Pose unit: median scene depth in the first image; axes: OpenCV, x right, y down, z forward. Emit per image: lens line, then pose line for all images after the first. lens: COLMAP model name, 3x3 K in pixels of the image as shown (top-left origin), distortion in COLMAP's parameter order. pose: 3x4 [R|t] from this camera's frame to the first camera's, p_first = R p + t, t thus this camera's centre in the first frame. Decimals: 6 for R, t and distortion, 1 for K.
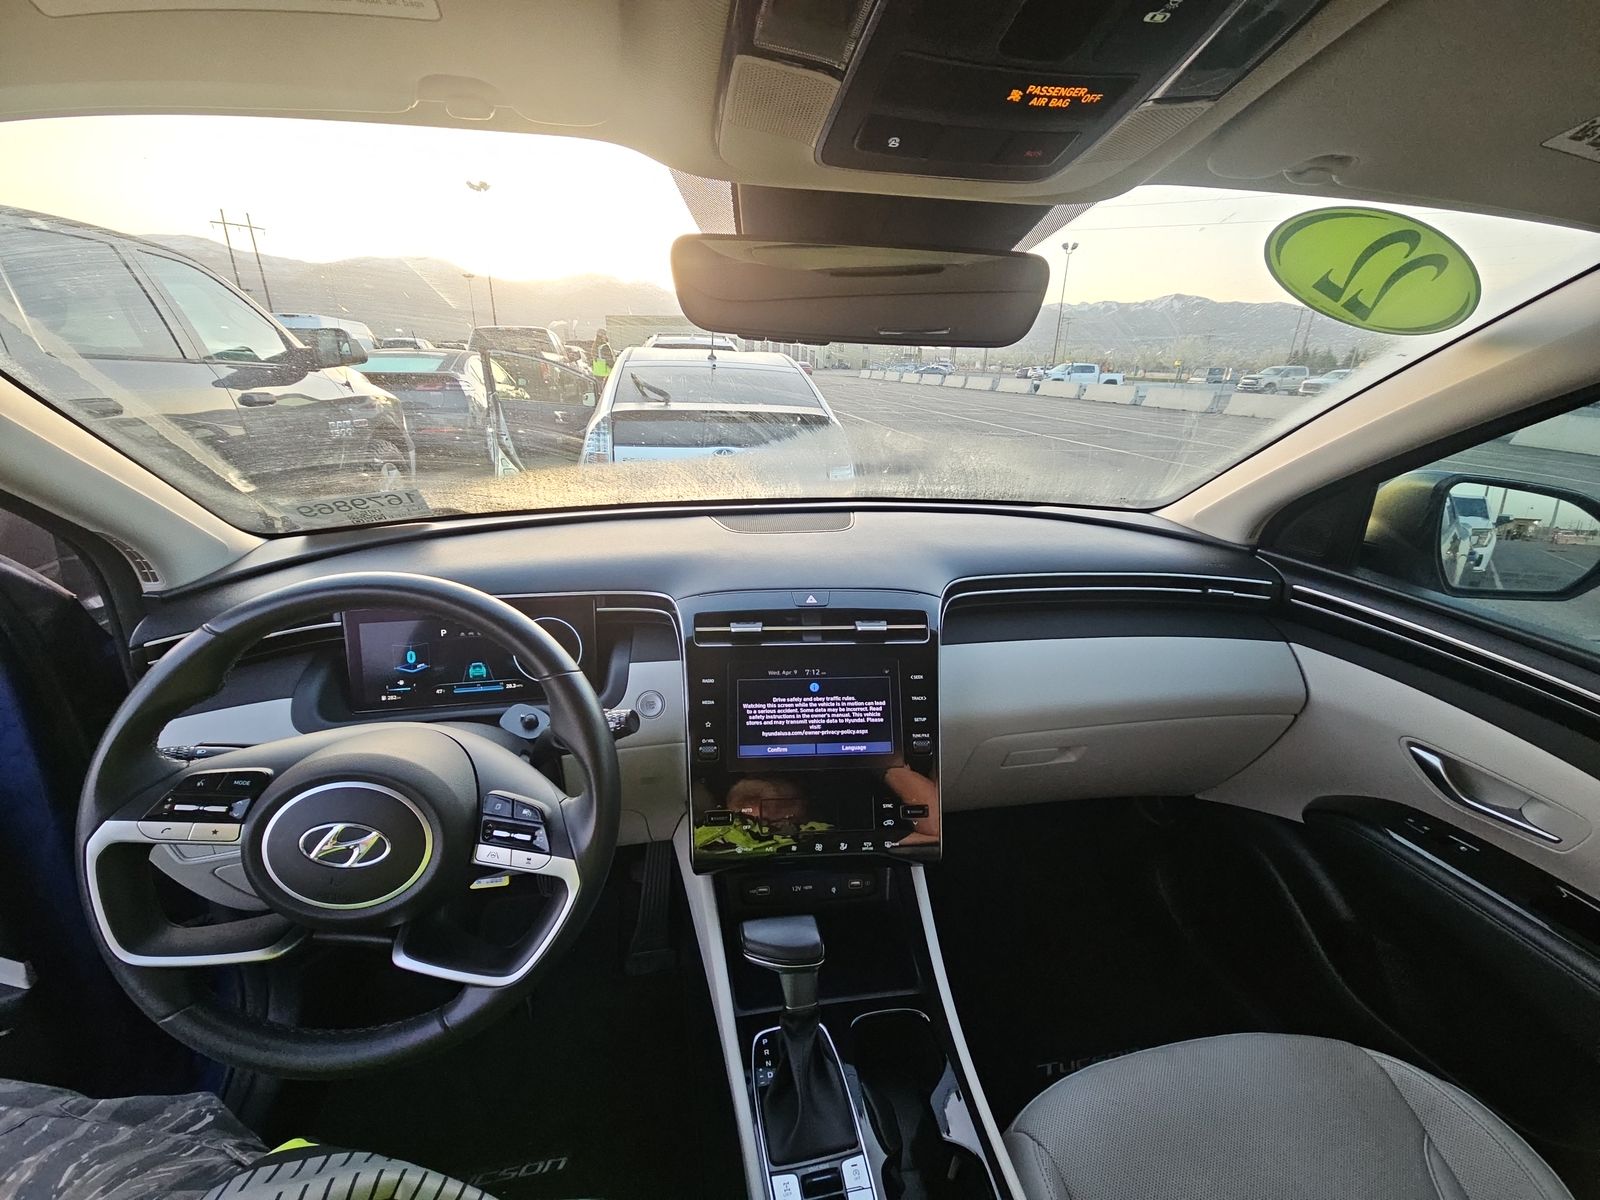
lens RADIAL K [[627.9, 0, 802.0], [0, 627.9, 600.3], [0, 0, 1]] dist [-0.008995, -0.002249]
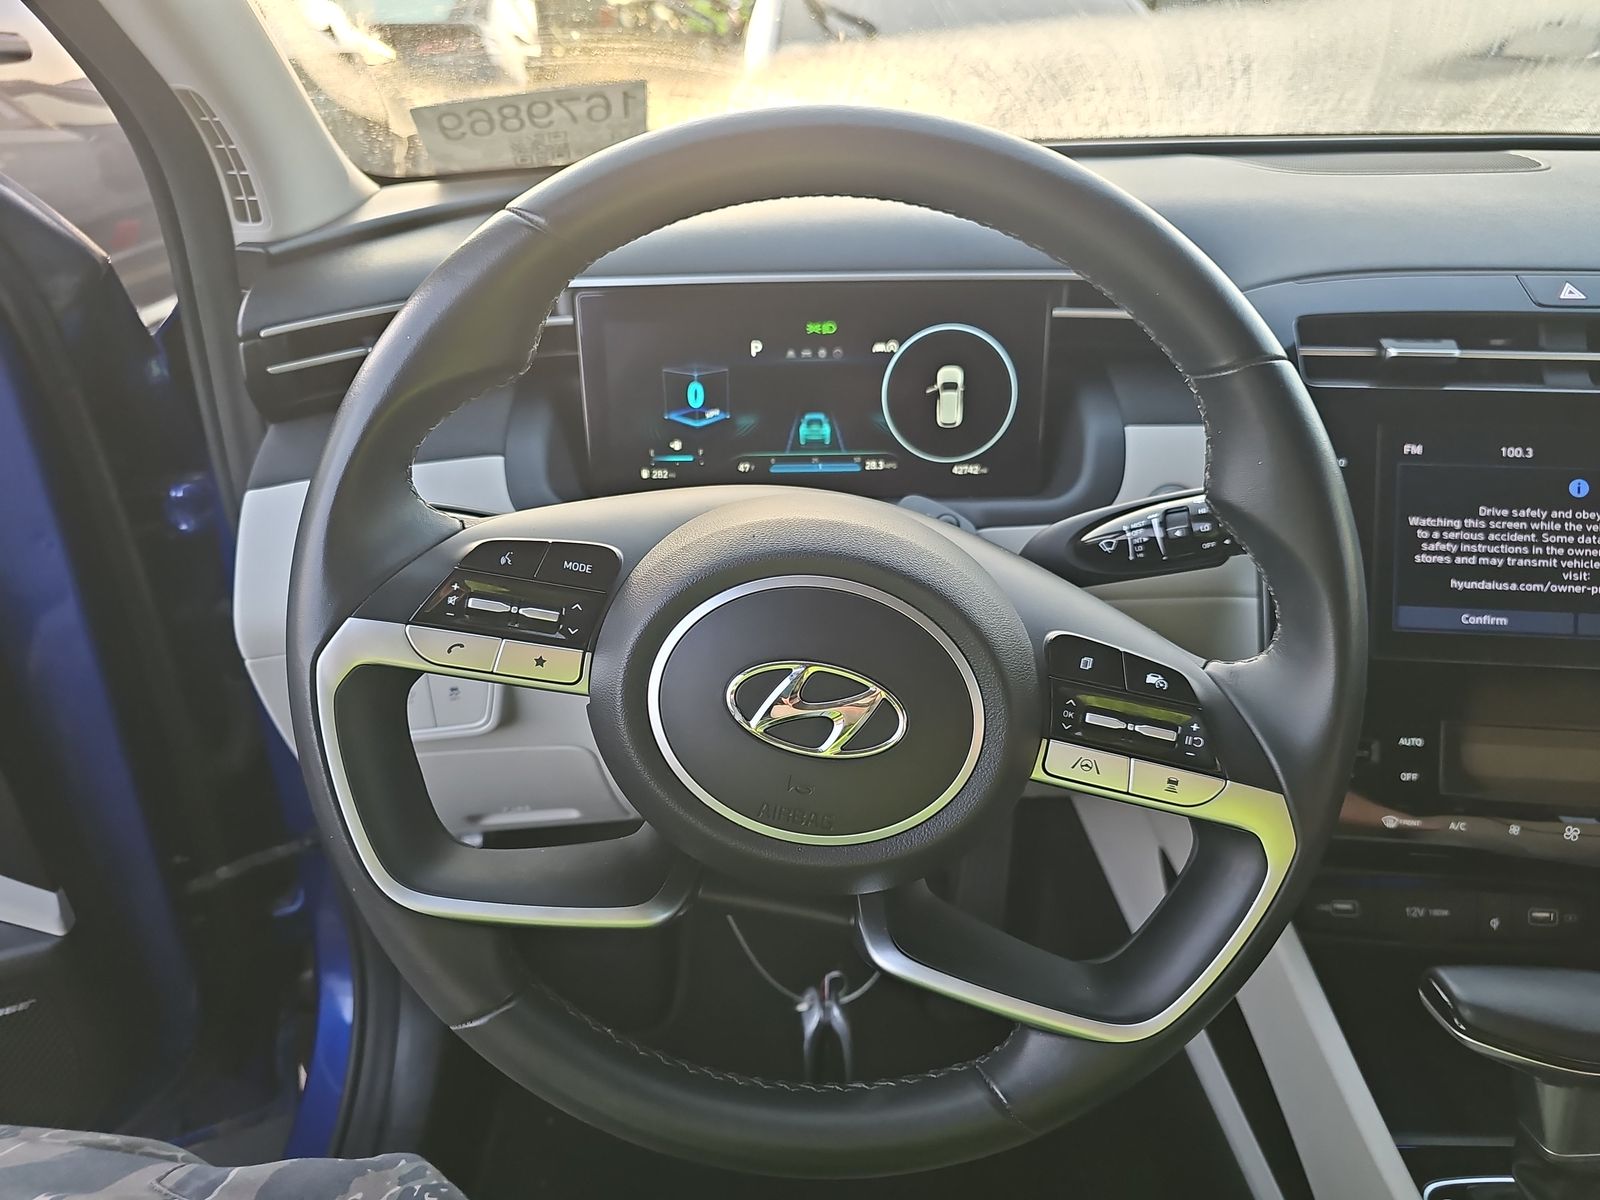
lens RADIAL K [[1062.7, 0, 802.2], [0, 1062.7, 604.4], [0, 0, 1]] dist [-0.001474, 0.001233]
pose [[0.981365, 0.063208, -0.181457, -0.380712], [-0.034880, 0.987258, 0.155260, 0.123758], [0.188959, -0.146038, 0.971065, 0.160479]]
